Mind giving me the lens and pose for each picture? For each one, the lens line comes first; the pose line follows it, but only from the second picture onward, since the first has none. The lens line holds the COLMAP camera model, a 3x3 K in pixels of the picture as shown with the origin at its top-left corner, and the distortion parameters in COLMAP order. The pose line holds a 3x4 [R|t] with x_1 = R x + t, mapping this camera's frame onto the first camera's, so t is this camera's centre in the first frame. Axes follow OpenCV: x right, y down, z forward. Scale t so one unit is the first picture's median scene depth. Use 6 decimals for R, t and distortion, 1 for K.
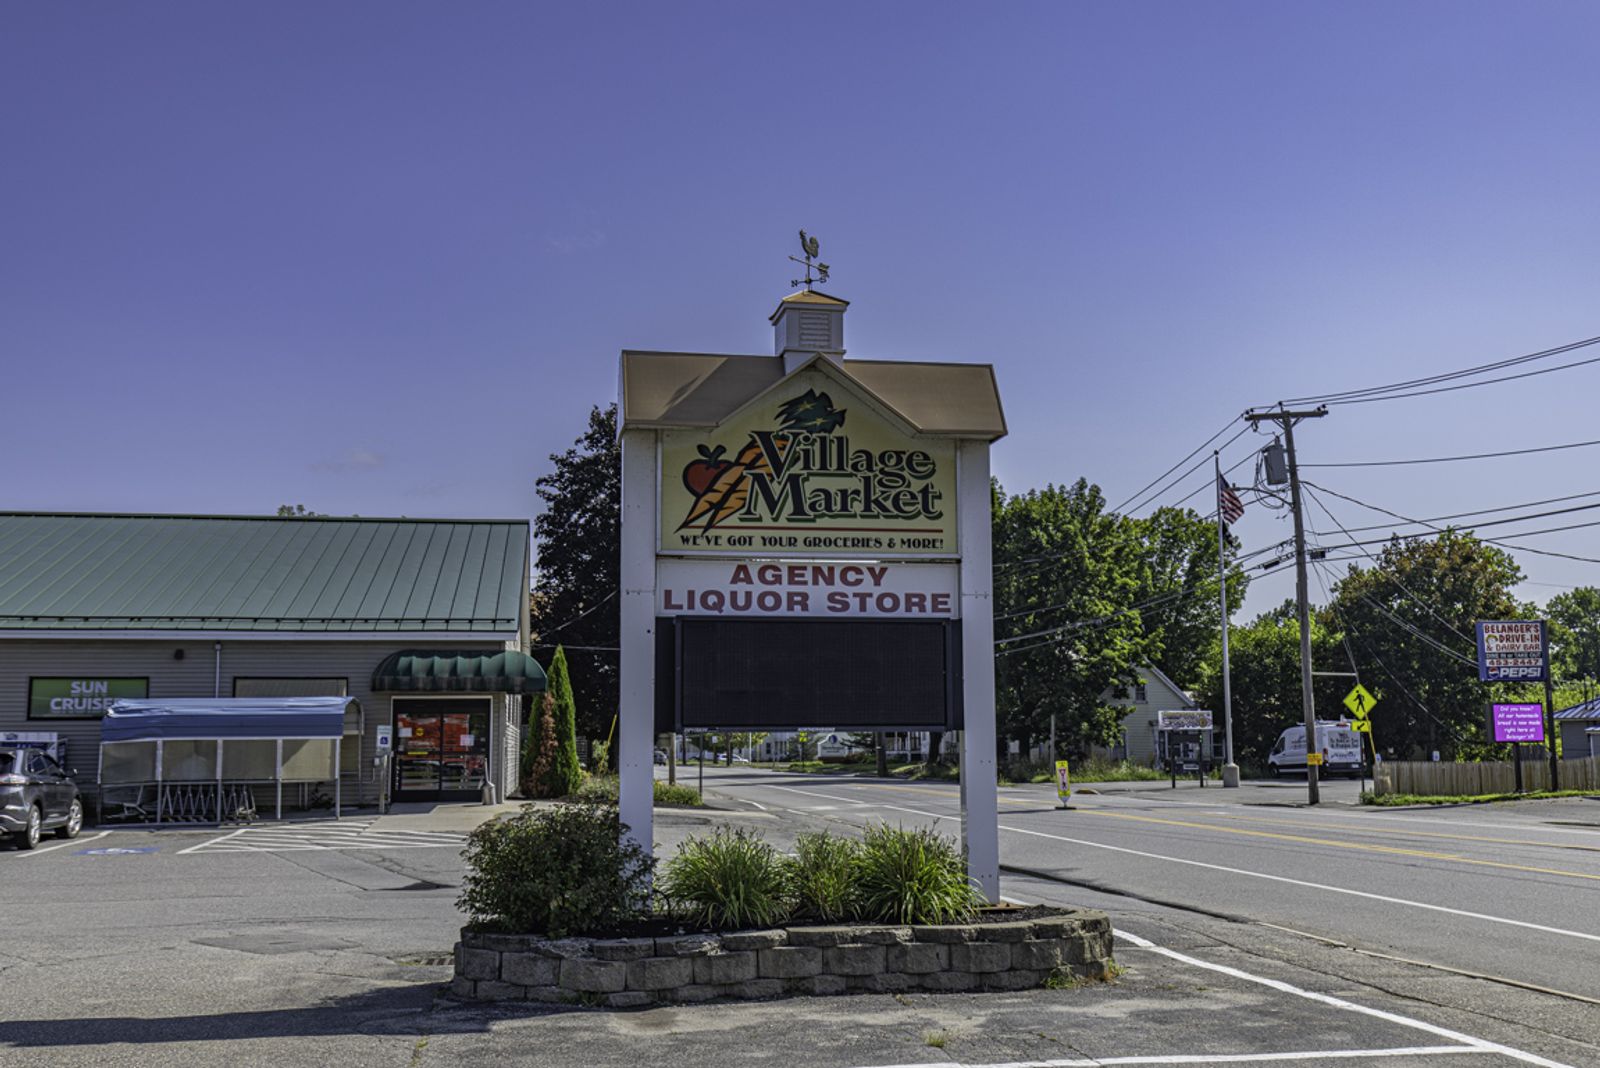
lens RADIAL K [[1571.5, 0, 800.0], [0, 1571.5, 534.0], [0, 0, 1]] dist [-0.001177, -0.003808]
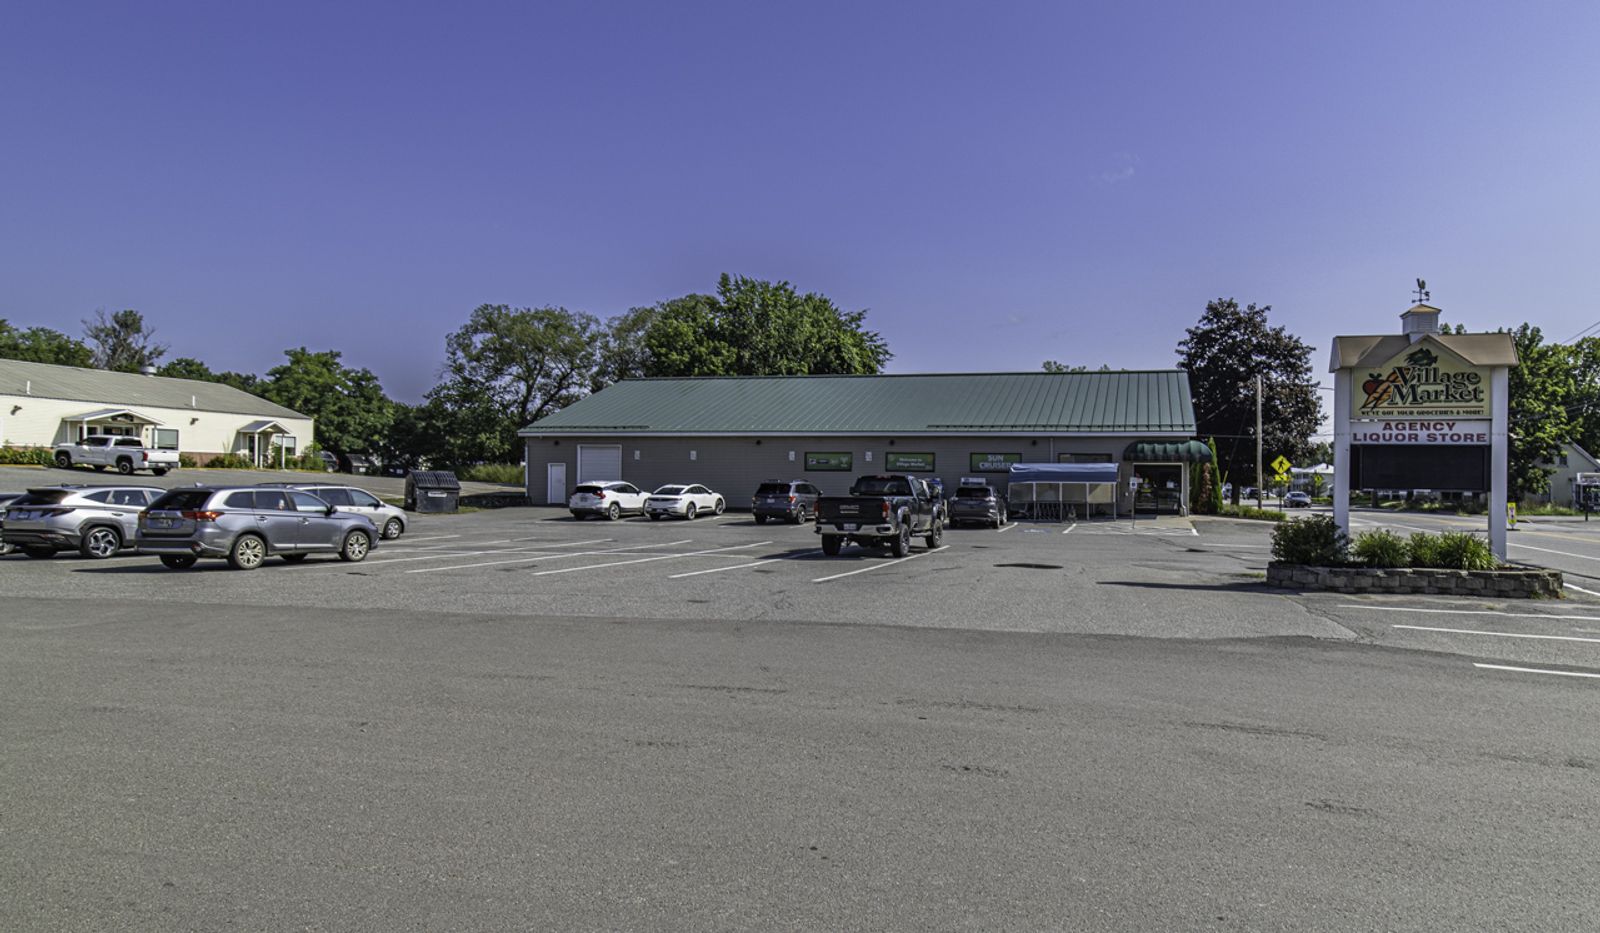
lens RADIAL K [[1055.9, 0, 800.0], [0, 1055.9, 466.5], [0, 0, 1]] dist [-0.001408, -0.003307]
pose [[0.919361, 0.015003, -0.393128, -0.127780], [0.033405, 0.992687, 0.116003, -0.073574], [0.391994, -0.119780, 0.912137, -0.473711]]
